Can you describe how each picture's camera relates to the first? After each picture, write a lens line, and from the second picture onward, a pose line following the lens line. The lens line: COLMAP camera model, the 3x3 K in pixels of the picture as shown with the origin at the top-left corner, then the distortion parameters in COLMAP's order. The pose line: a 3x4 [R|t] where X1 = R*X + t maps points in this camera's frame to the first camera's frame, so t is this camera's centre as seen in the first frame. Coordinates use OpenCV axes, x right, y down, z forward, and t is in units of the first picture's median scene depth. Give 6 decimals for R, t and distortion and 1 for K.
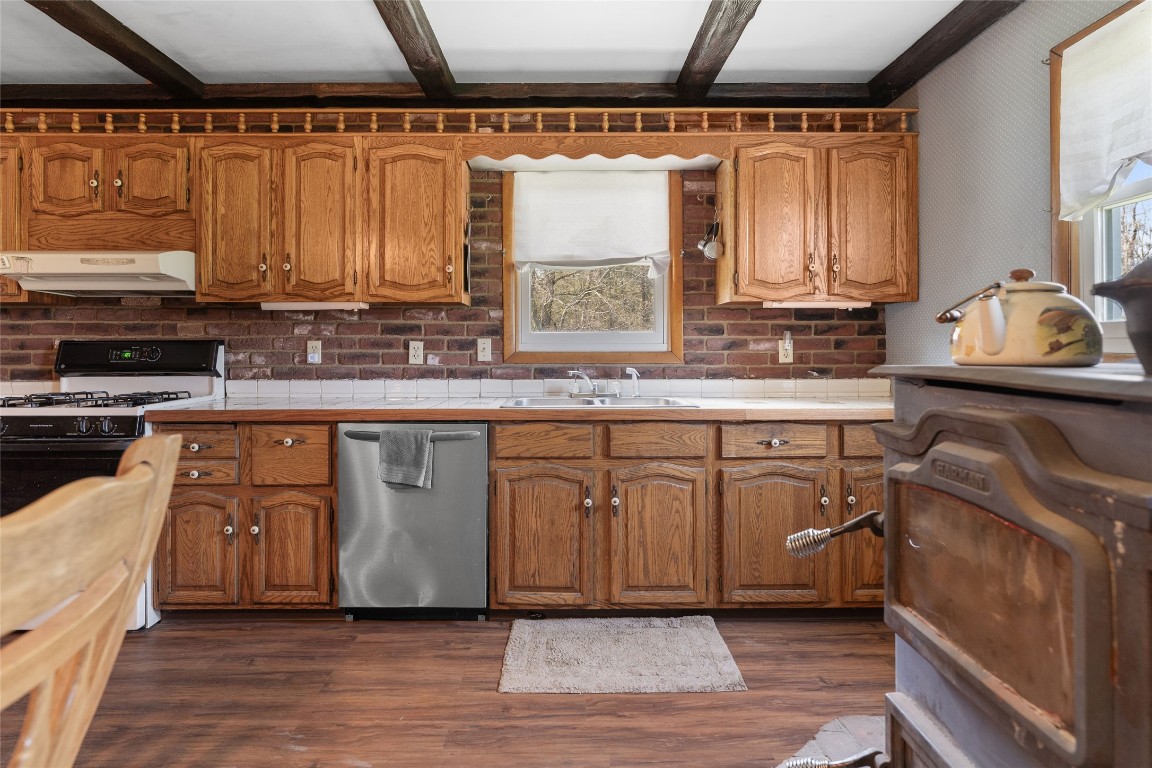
lens RADIAL K [[642.0, 0, 575.4], [0, 642.0, 348.1], [0, 0, 1]] dist [-0.002614, -0.000297]
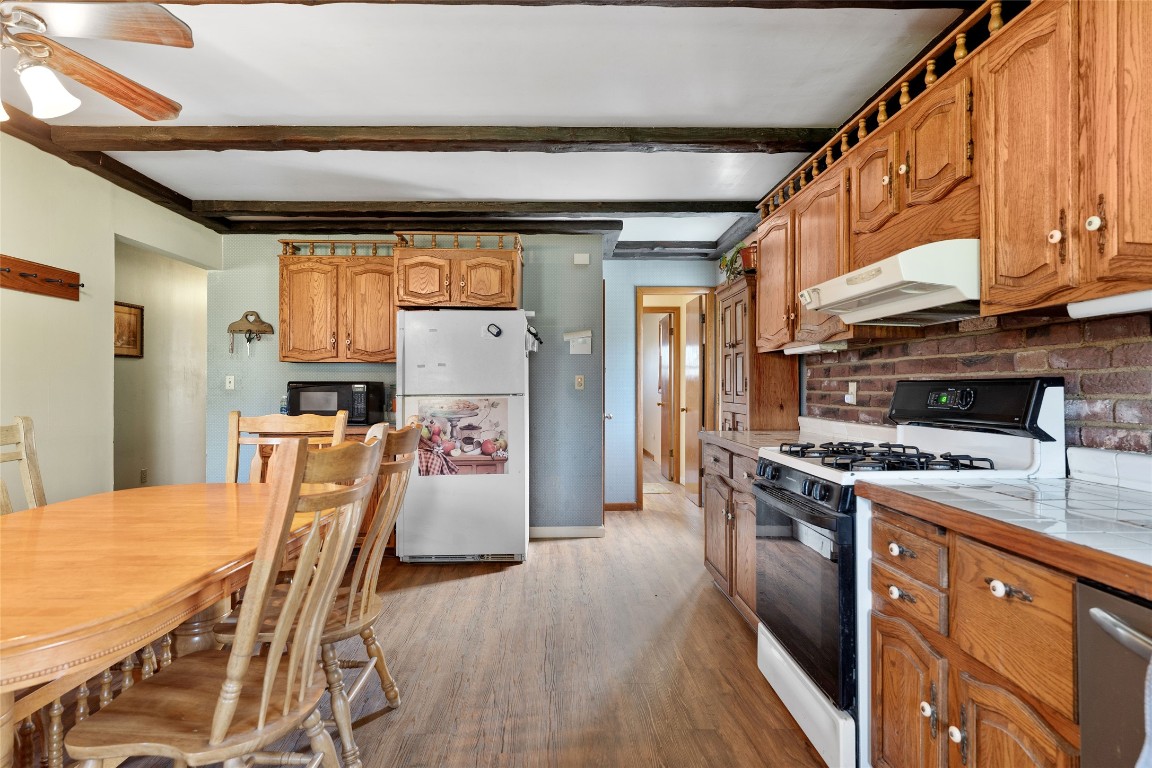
lens RADIAL K [[629.5, 0, 561.0], [0, 629.5, 384.7], [0, 0, 1]] dist [-0.001416, -0.000380]
pose [[-0.000596, -0.001946, -0.999998, 0.018801], [-0.001336, 0.999997, -0.001945, -0.004192], [0.999999, 0.001335, -0.000599, 0.562029]]
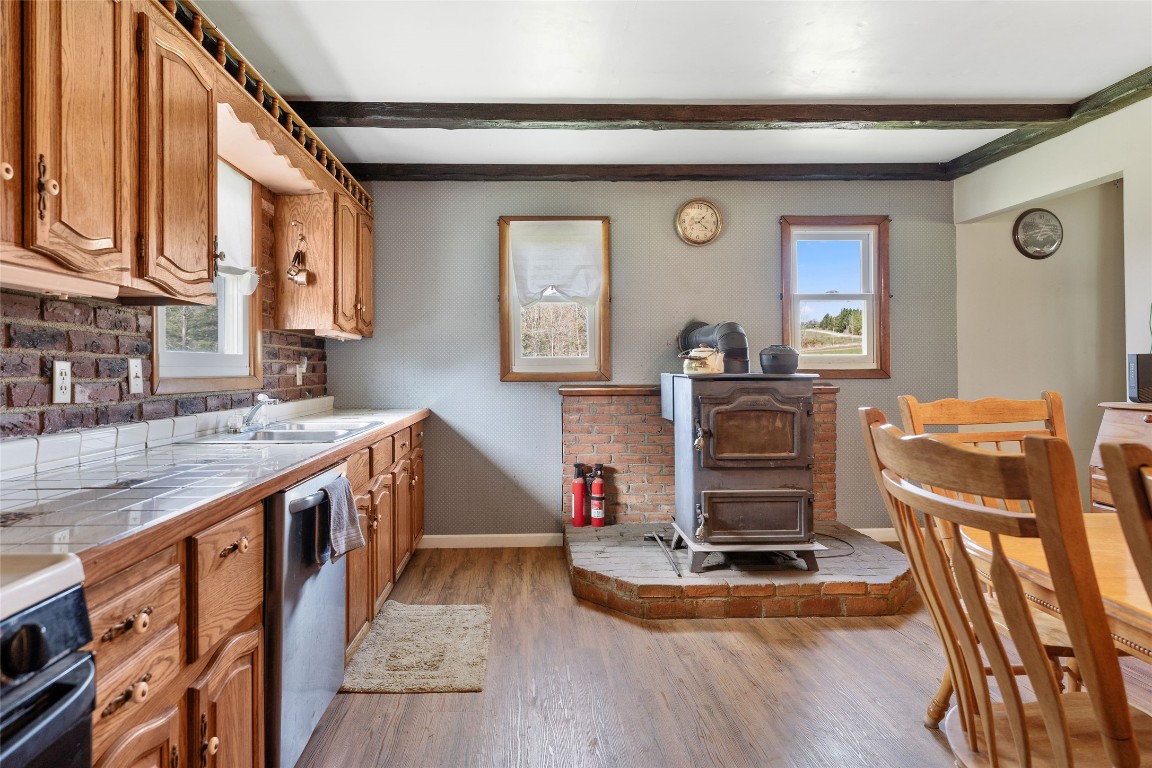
lens RADIAL K [[641.8, 0, 533.7], [0, 641.8, 358.0], [0, 0, 1]] dist [-0.001566, 0.000083]
pose [[-0.007906, 0.018839, 0.999791, -0.828633], [0.009543, 0.999778, -0.018763, 0.000537], [-0.999923, 0.009393, -0.008084, 0.632469]]
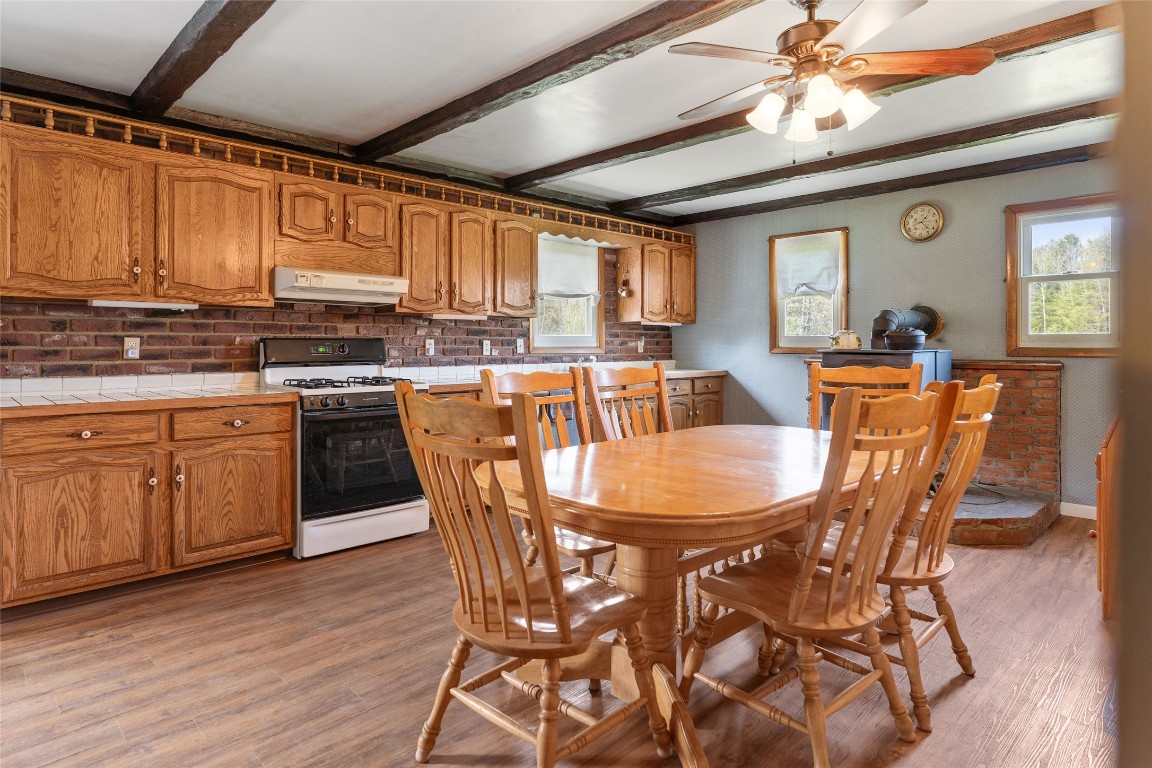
lens RADIAL K [[642.0, 0, 575.4], [0, 642.0, 348.1], [0, 0, 1]] dist [-0.002614, -0.000297]
pose [[0.722741, -0.001901, 0.691116, -1.217343], [-0.001456, 0.999990, 0.004274, 0.001474], [-0.691117, -0.004095, 0.722731, -0.282353]]
